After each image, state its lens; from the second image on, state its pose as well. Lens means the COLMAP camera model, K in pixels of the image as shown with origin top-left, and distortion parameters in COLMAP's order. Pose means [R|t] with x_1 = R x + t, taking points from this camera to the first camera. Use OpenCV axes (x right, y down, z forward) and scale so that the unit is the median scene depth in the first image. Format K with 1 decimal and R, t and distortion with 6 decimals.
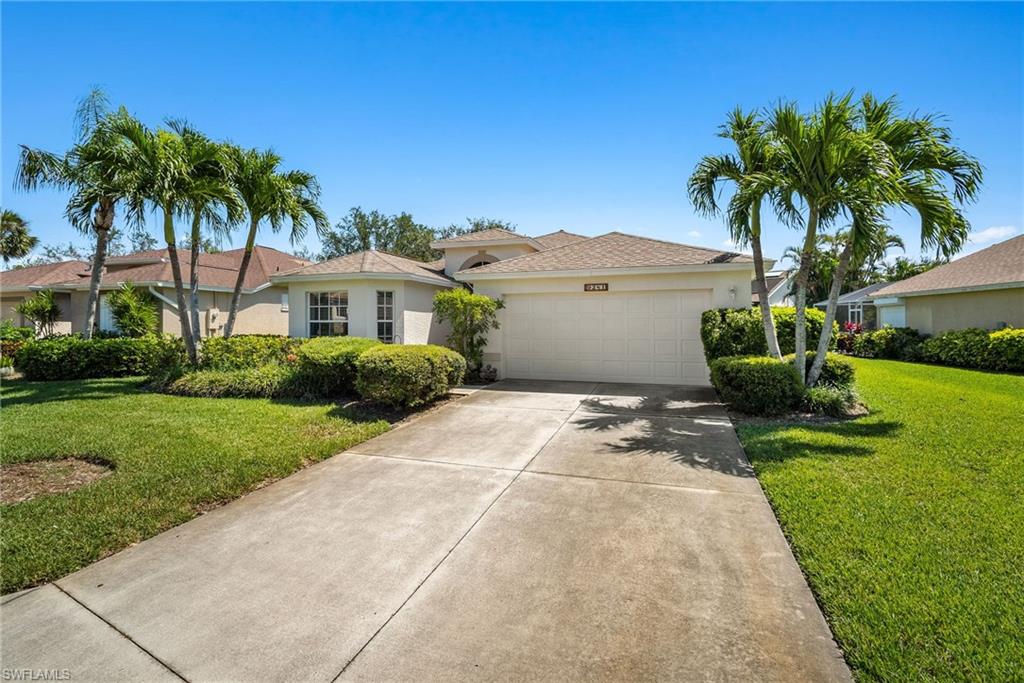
lens RADIAL K [[450.7, 0, 511.3], [0, 450.7, 337.2], [0, 0, 1]] dist [-0.011972, -0.000025]
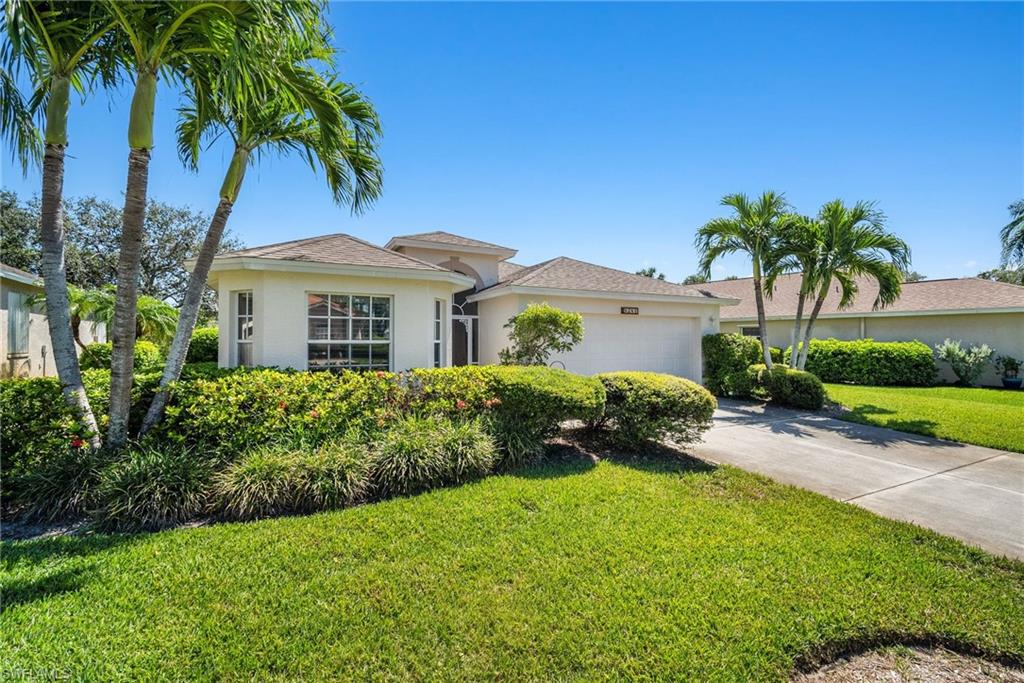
lens RADIAL K [[450.7, 0, 511.3], [0, 450.7, 337.2], [0, 0, 1]] dist [-0.011972, -0.000025]
pose [[0.721156, 0.008740, 0.692717, -0.747887], [0.013335, 0.999560, -0.026493, -0.023797], [-0.692644, 0.028343, 0.720723, 0.426808]]
